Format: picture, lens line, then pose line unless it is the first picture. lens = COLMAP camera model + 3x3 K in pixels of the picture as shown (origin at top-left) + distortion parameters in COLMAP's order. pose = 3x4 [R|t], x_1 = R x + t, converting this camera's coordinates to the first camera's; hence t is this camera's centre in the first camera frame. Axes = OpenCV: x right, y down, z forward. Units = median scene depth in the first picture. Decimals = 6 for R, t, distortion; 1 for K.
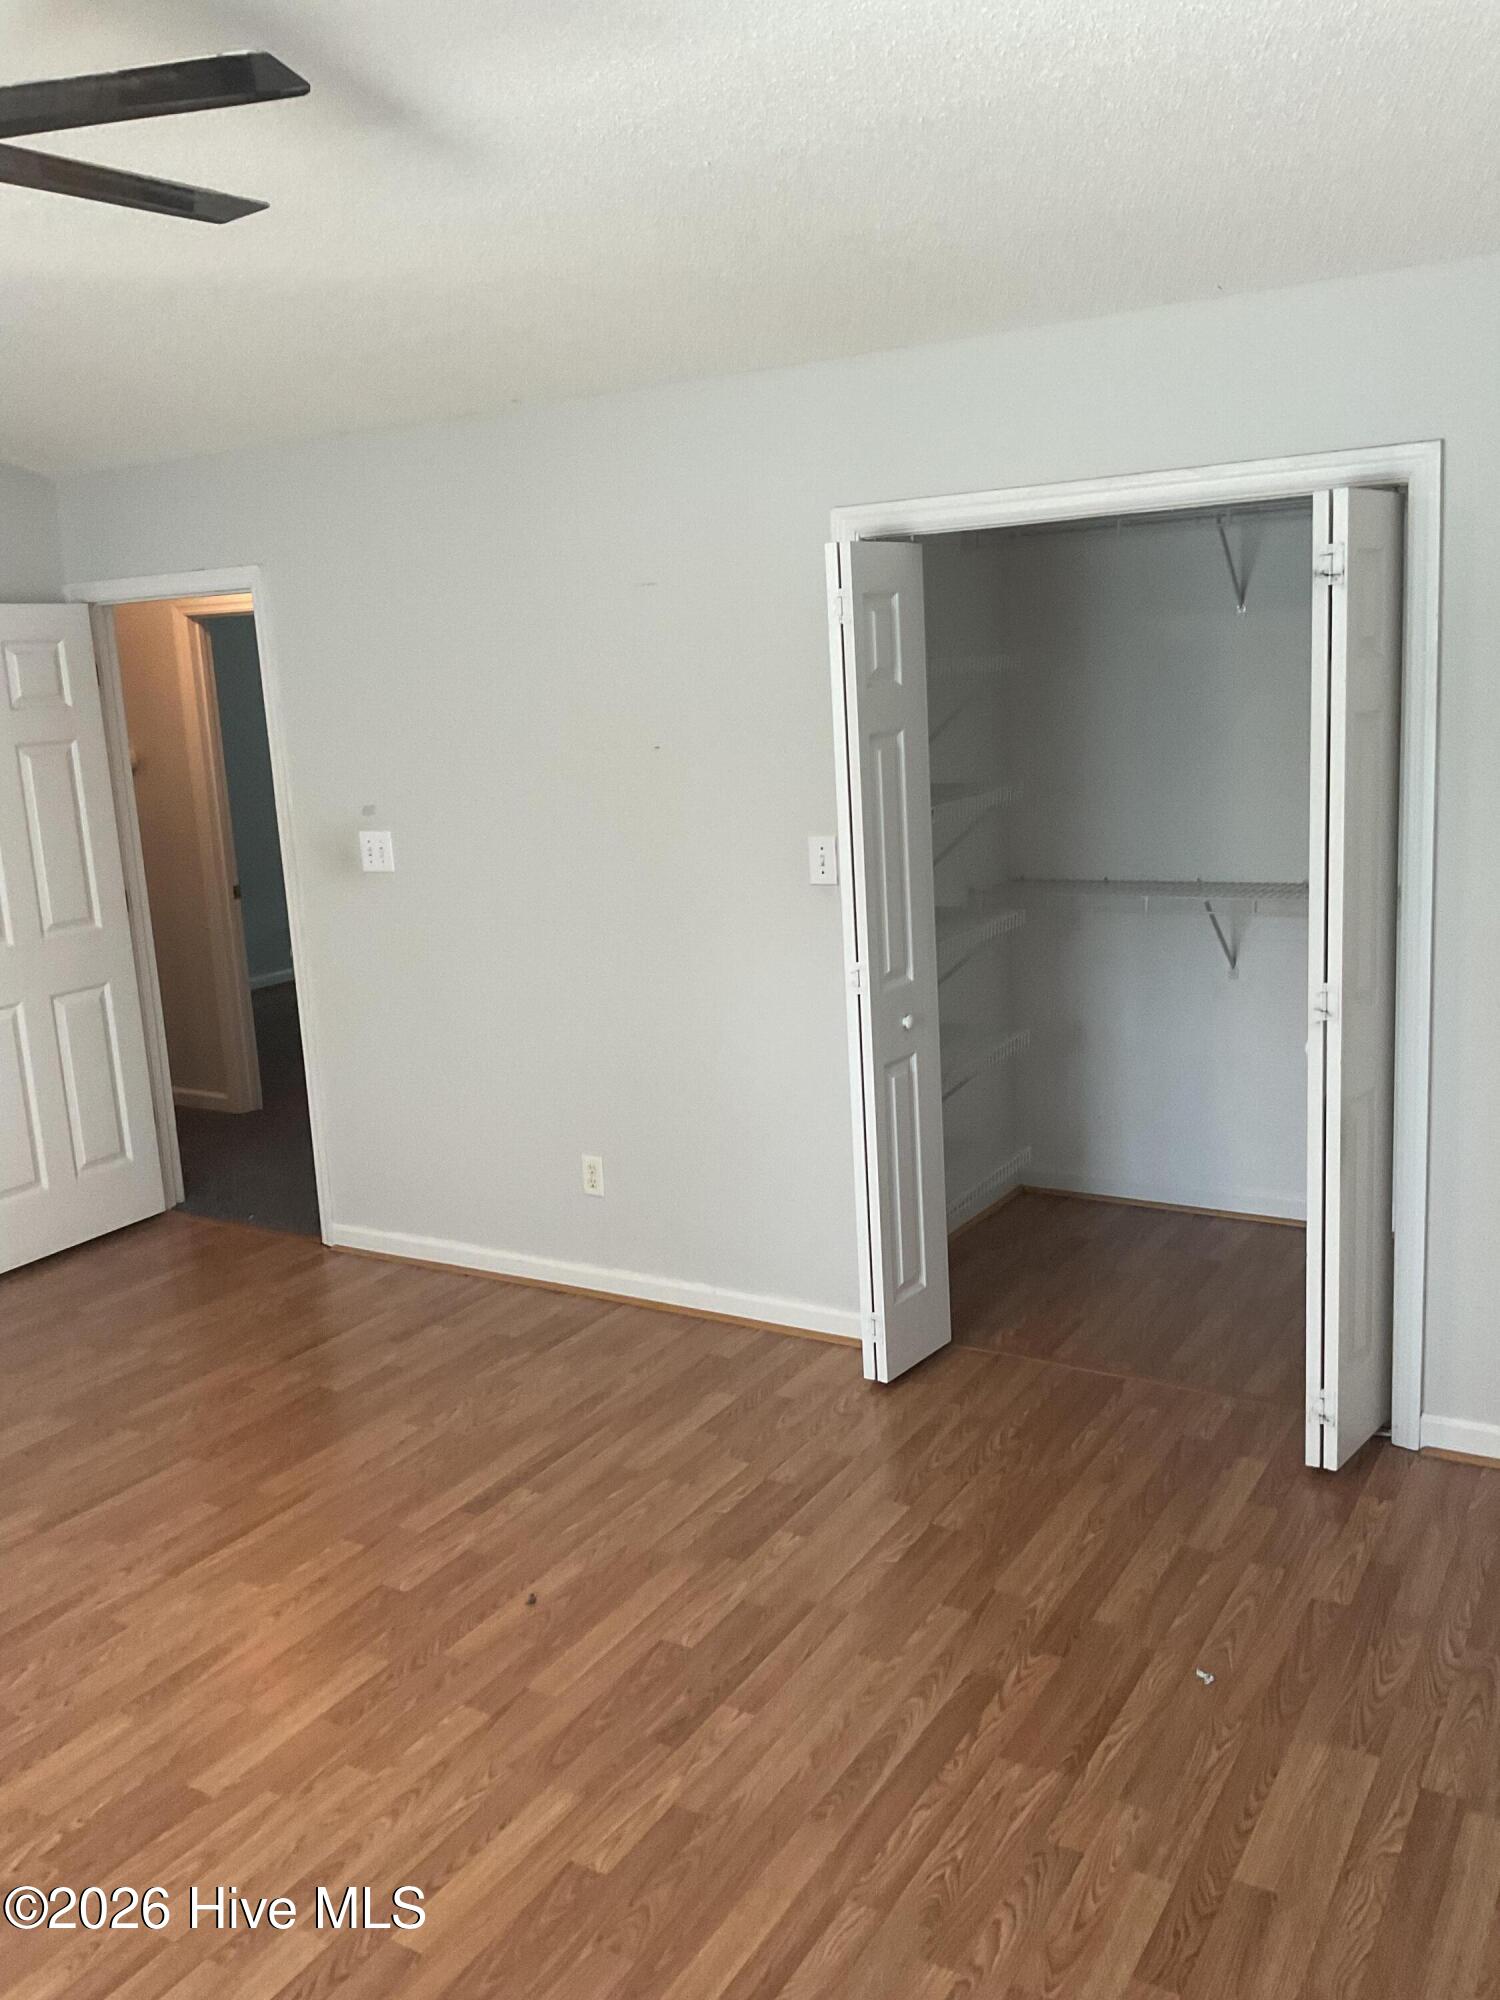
lens RADIAL K [[1671.3, 0, 755.8], [0, 1671.3, 994.7], [0, 0, 1]] dist [0.119764, -0.205240]
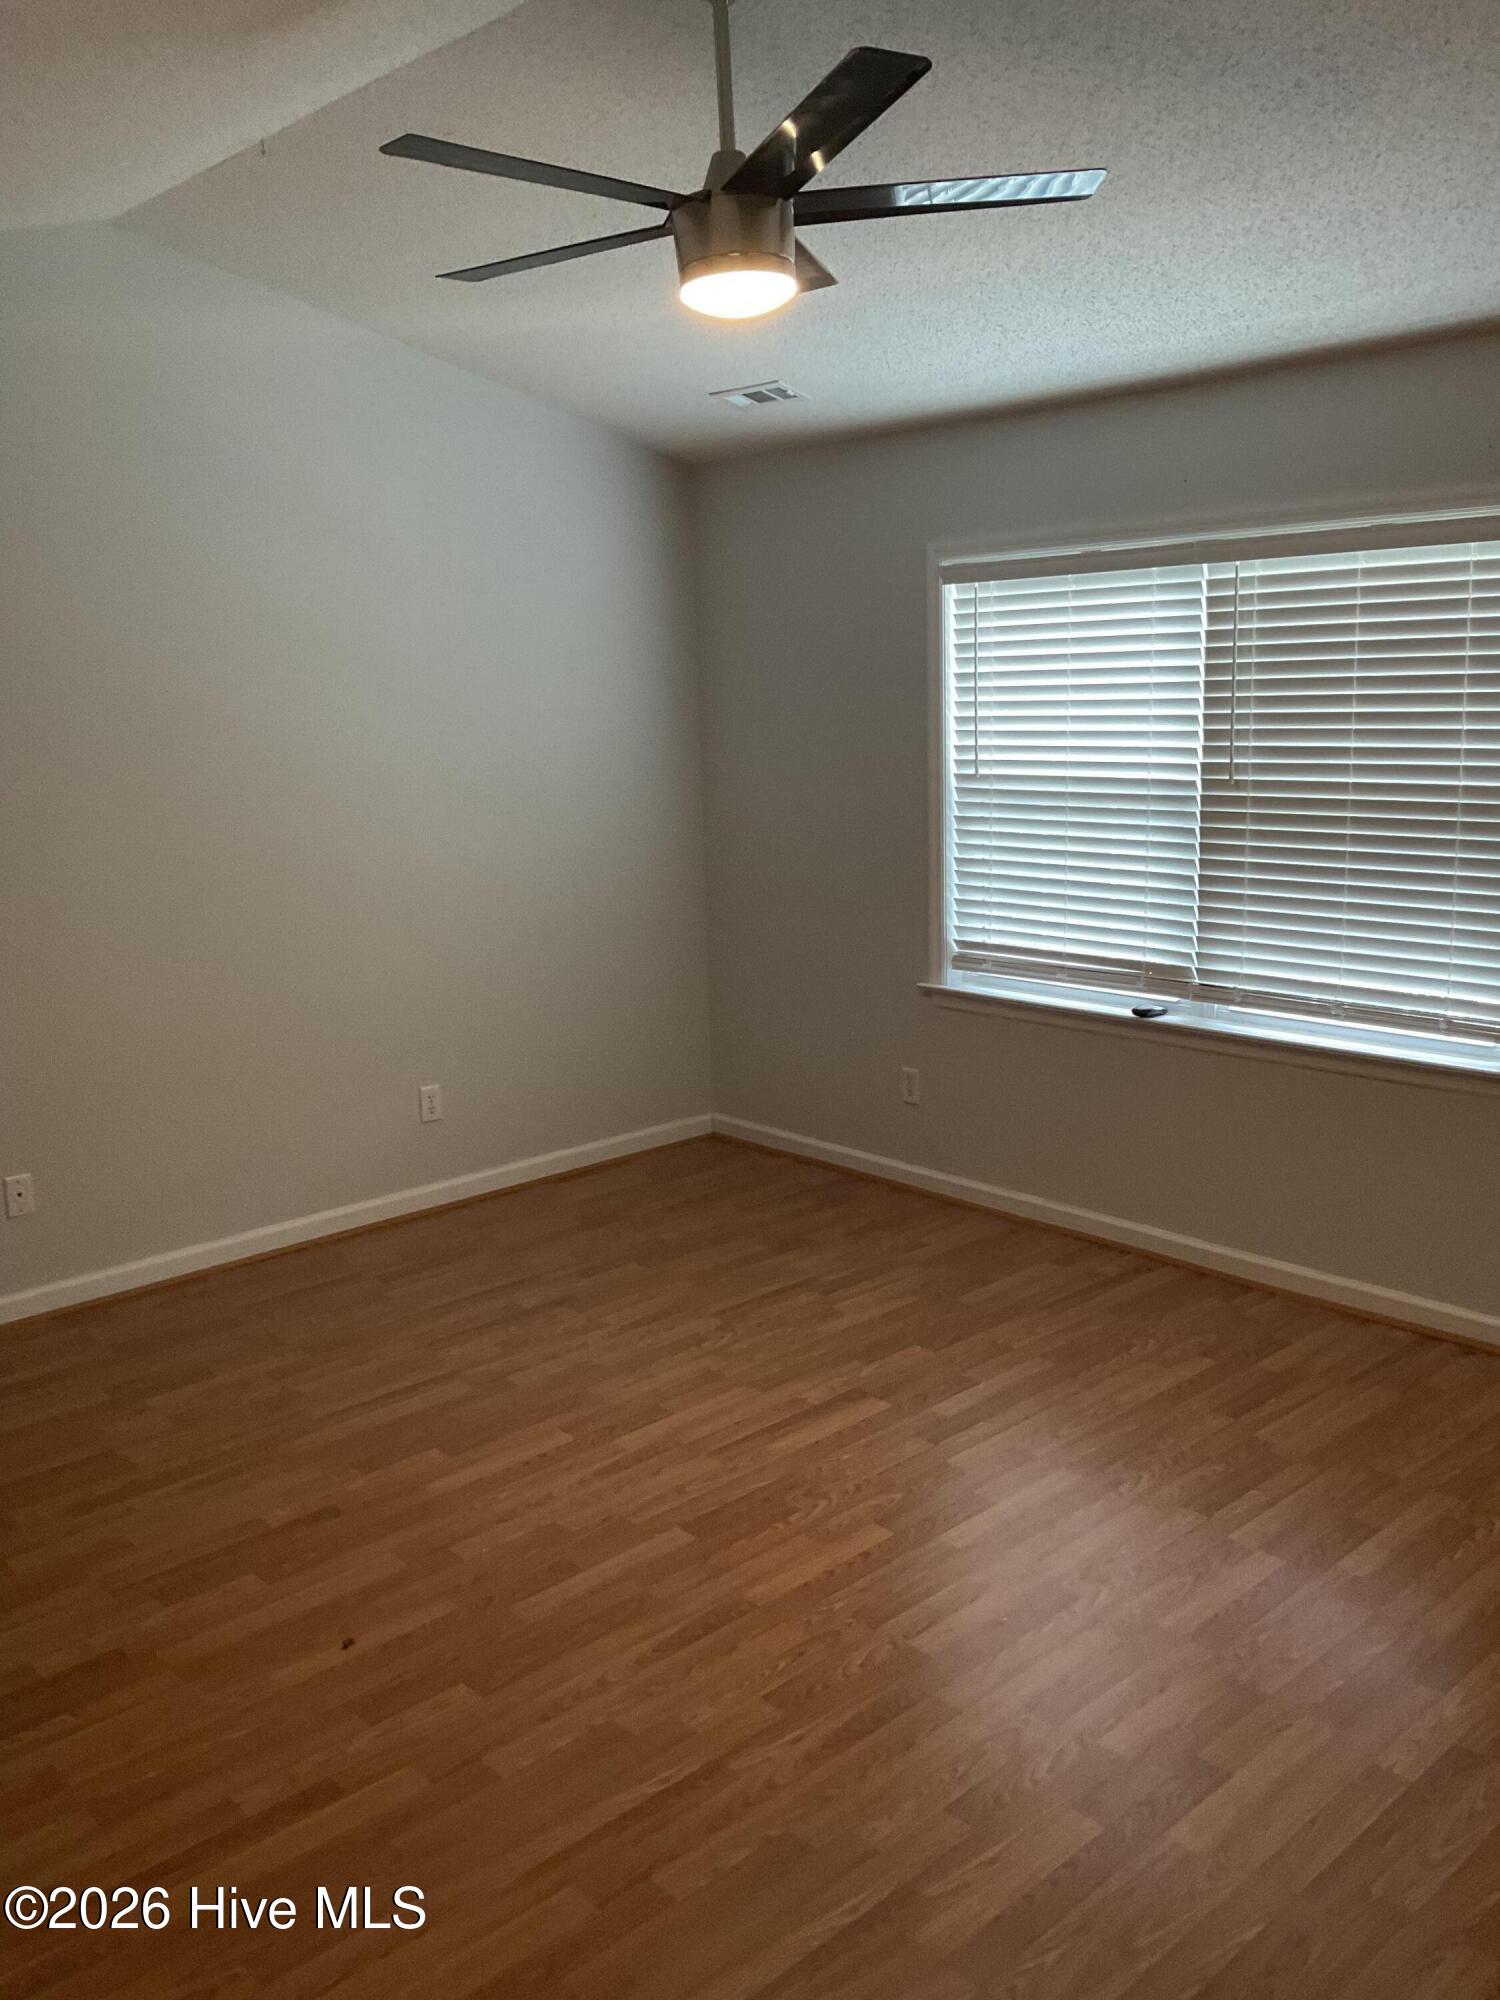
lens RADIAL K [[1671.3, 0, 755.8], [0, 1671.3, 994.7], [0, 0, 1]] dist [0.119764, -0.205240]
pose [[-0.958536, 0.027221, 0.283667, -0.701165], [0.127618, 0.931035, 0.341889, -0.302639], [-0.254798, 0.363914, -0.895905, 1.854982]]
